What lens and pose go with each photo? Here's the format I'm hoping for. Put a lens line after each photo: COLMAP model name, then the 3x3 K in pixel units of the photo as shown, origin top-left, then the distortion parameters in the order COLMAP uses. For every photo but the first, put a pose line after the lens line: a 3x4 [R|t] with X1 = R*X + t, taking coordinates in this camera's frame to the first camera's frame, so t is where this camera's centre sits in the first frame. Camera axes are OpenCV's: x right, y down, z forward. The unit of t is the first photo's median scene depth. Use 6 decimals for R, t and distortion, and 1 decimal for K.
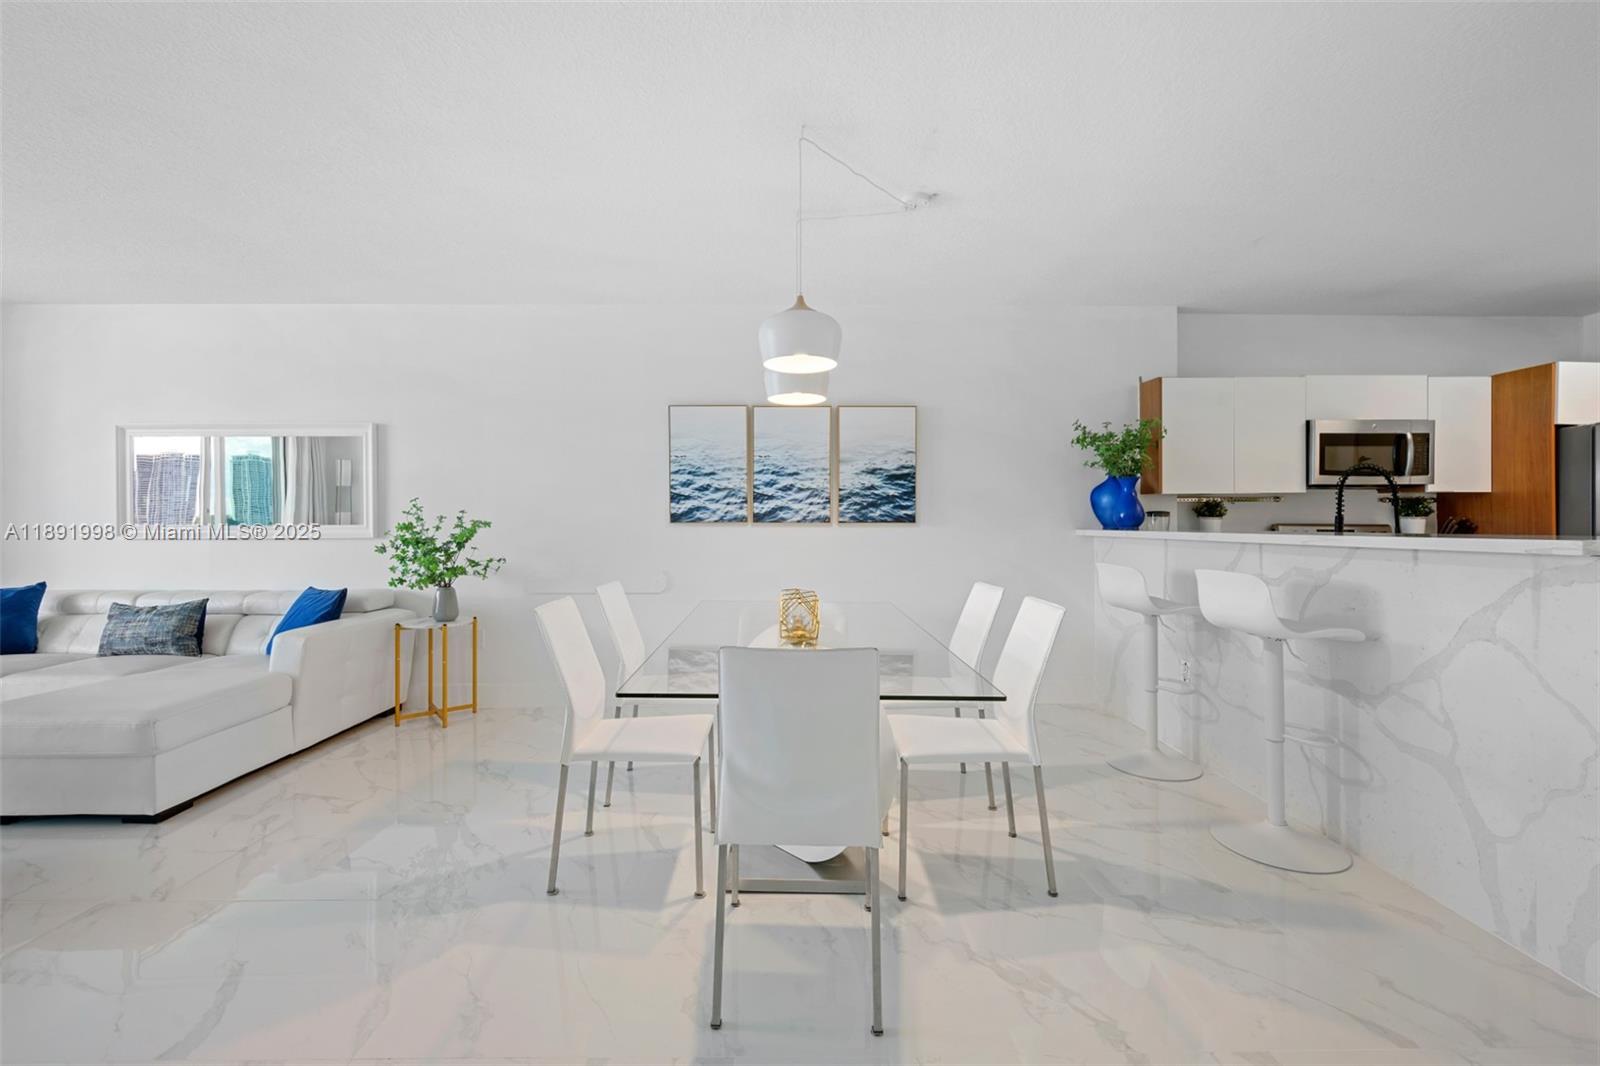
lens RADIAL K [[630.7, 0, 800.0], [0, 630.7, 533.0], [0, 0, 1]] dist [-0.000146, 0.000493]
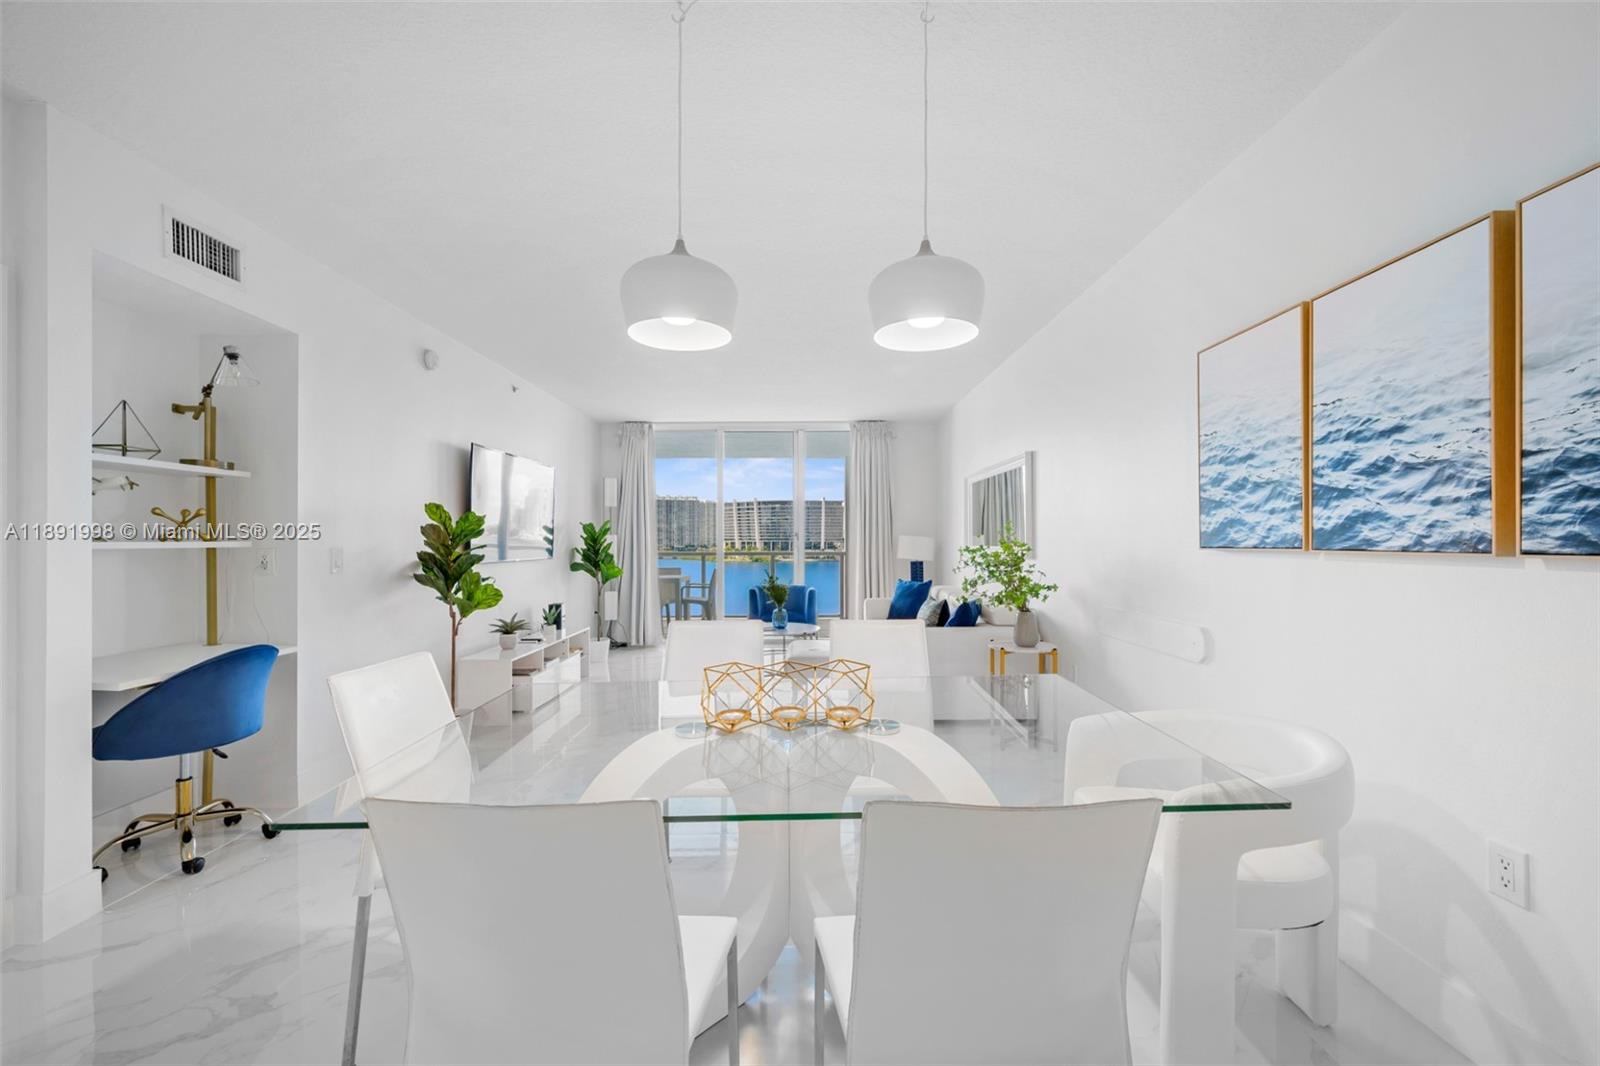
lens RADIAL K [[630.7, 0, 800.0], [0, 630.7, 533.0], [0, 0, 1]] dist [-0.000146, 0.000493]
pose [[-0.011051, -0.011202, -0.999876, 0.395135], [-0.011335, 0.999874, -0.011077, -0.019667], [0.999875, 0.011211, -0.011177, 0.627849]]
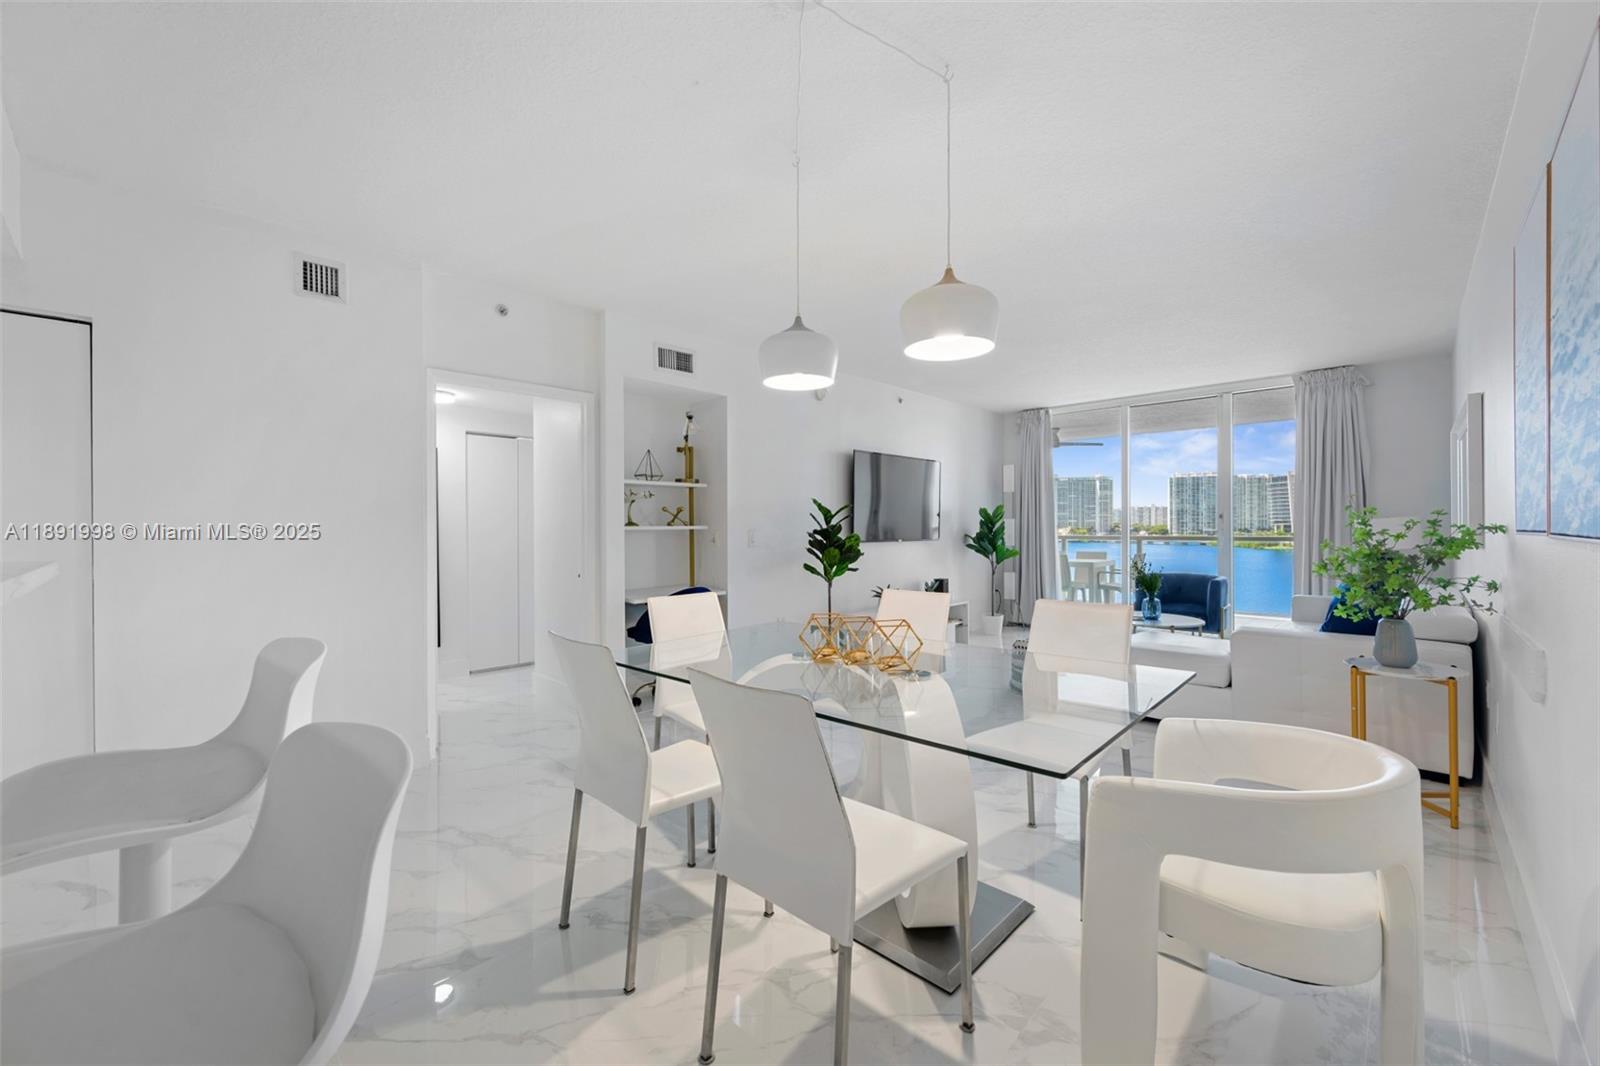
lens RADIAL K [[628.1, 0, 806.9], [0, 628.1, 530.2], [0, 0, 1]] dist [0.002038, 0.000346]
pose [[-0.696549, 0.009518, -0.717447, 0.404161], [-0.003453, 0.999856, 0.016617, -0.023139], [0.717501, 0.014052, -0.696415, 0.951340]]
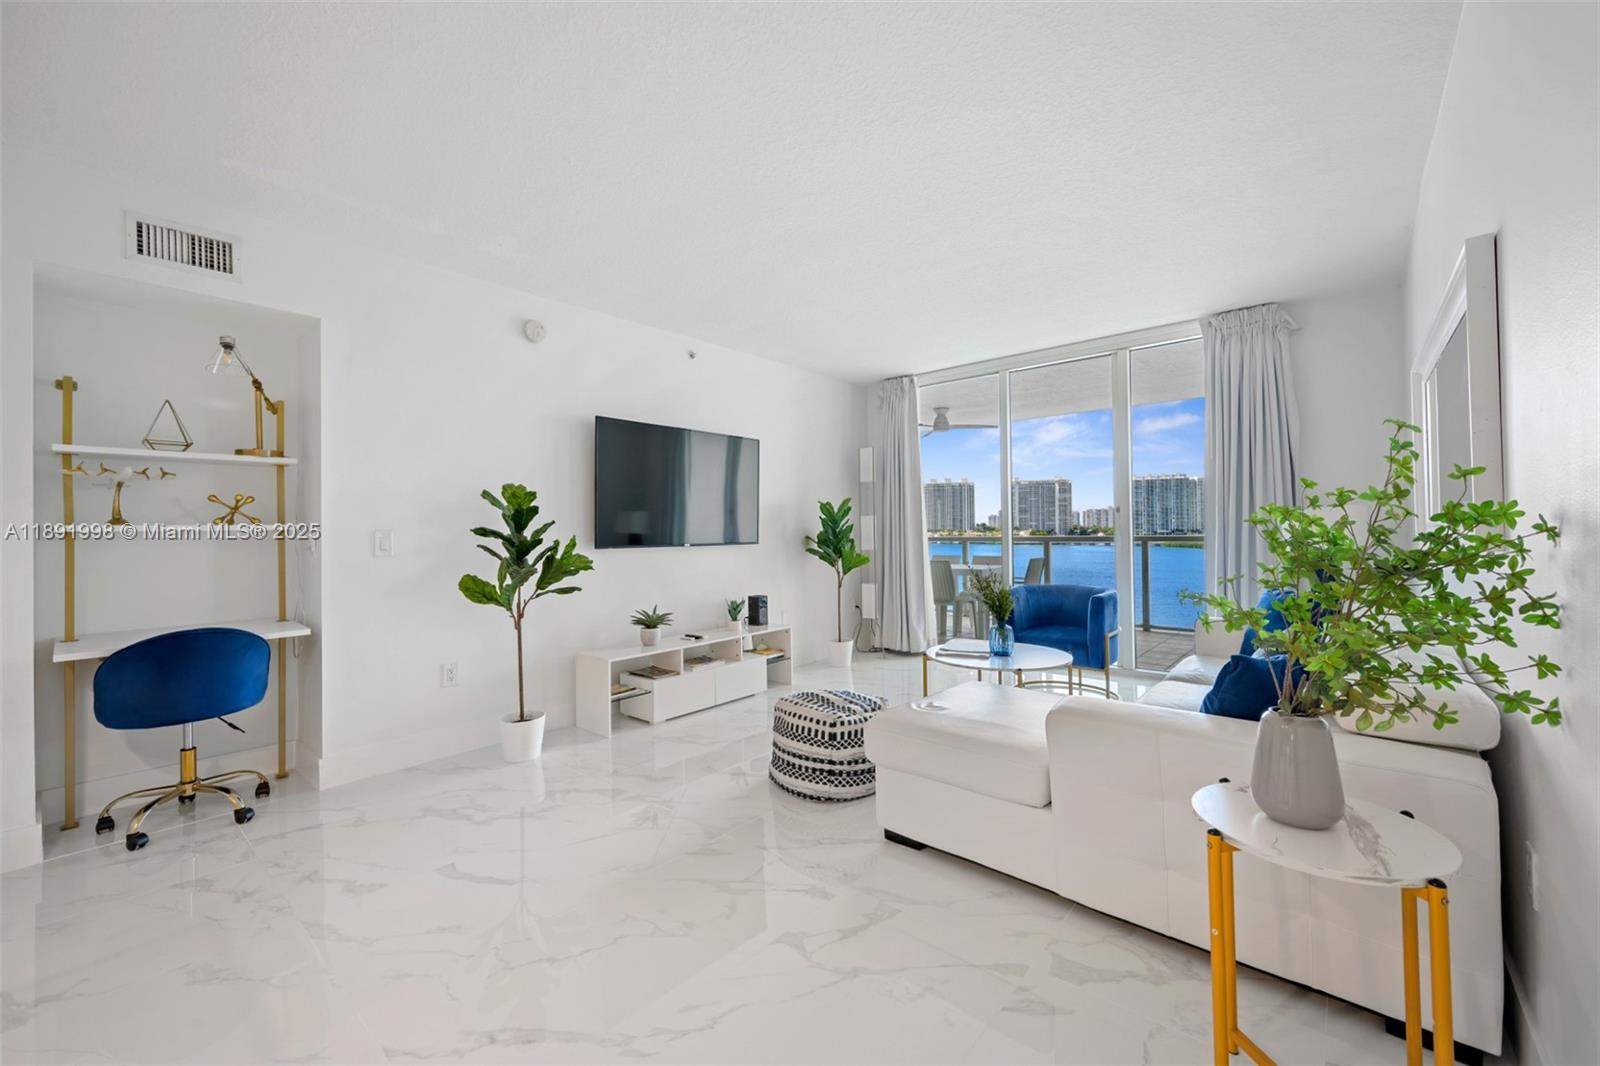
lens RADIAL K [[628.1, 0, 806.9], [0, 628.1, 530.2], [0, 0, 1]] dist [0.002038, 0.000346]
pose [[-0.657150, 0.009617, -0.753698, -0.142831], [0.002608, 0.999942, 0.010485, -0.011014], [0.753755, 0.004925, -0.657137, 0.943753]]
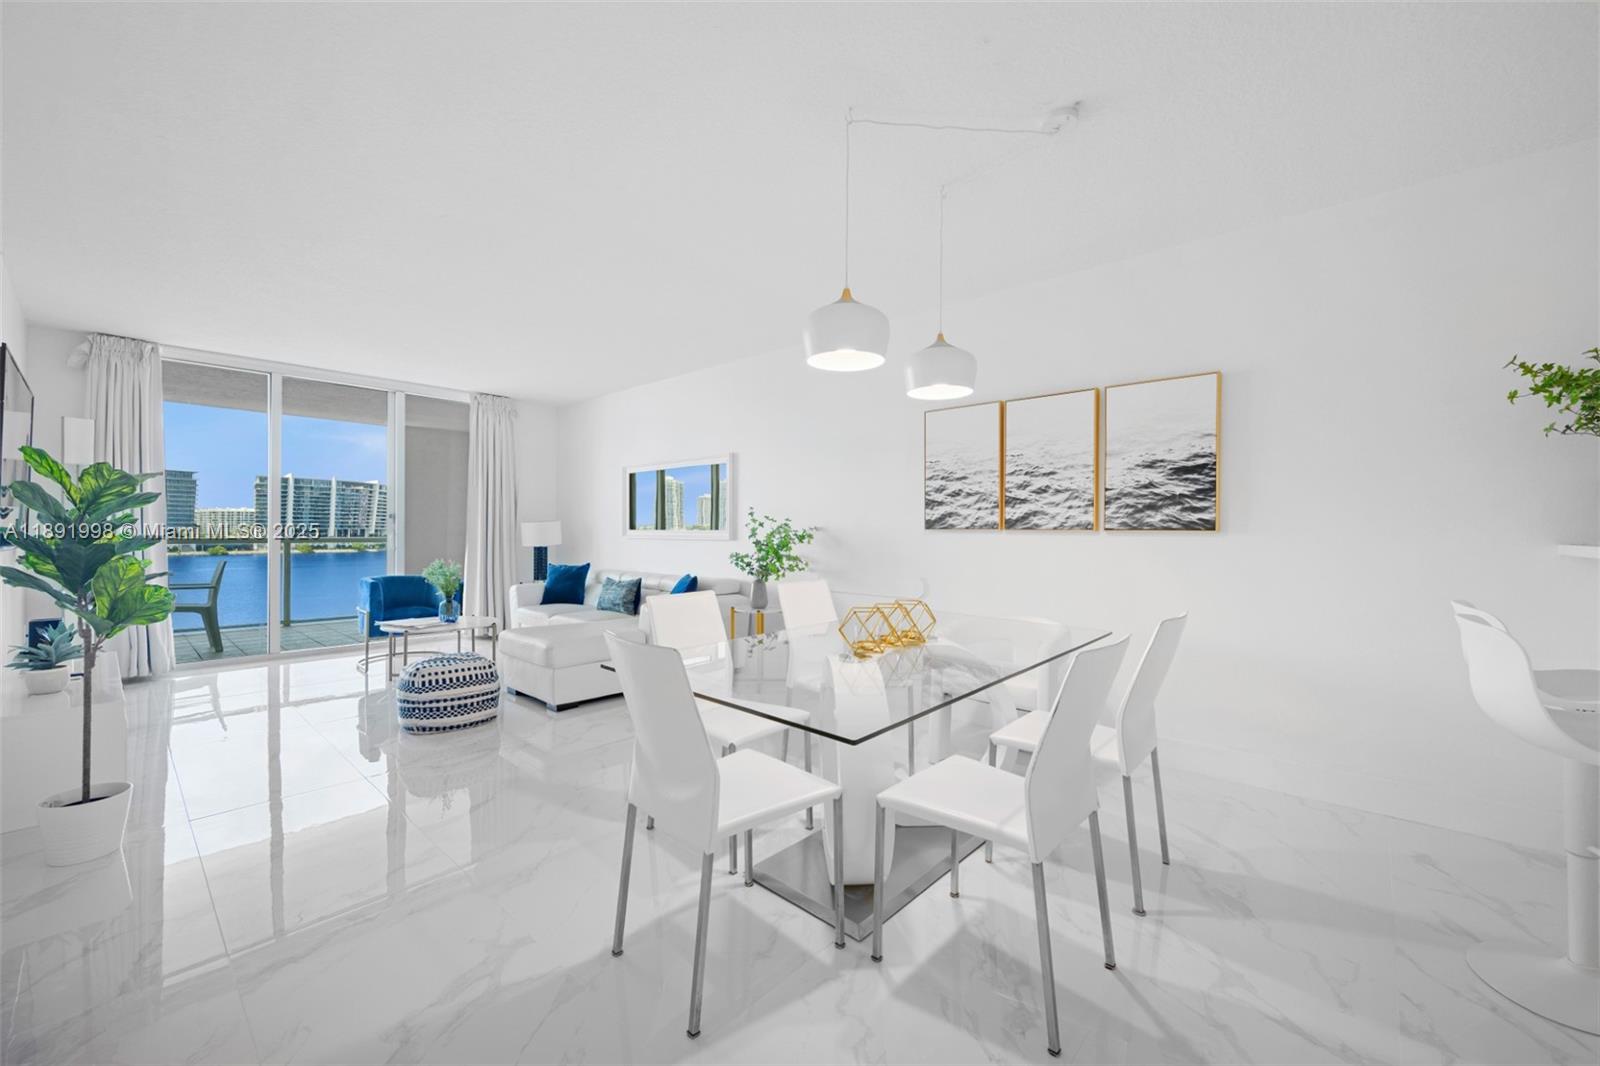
lens RADIAL K [[630.7, 0, 800.0], [0, 630.7, 533.0], [0, 0, 1]] dist [-0.000146, 0.000493]
pose [[0.735152, 0.007920, -0.677856, 0.325146], [-0.016048, 0.999855, -0.005722, -0.001446], [0.677713, 0.015085, 0.735172, 0.133191]]
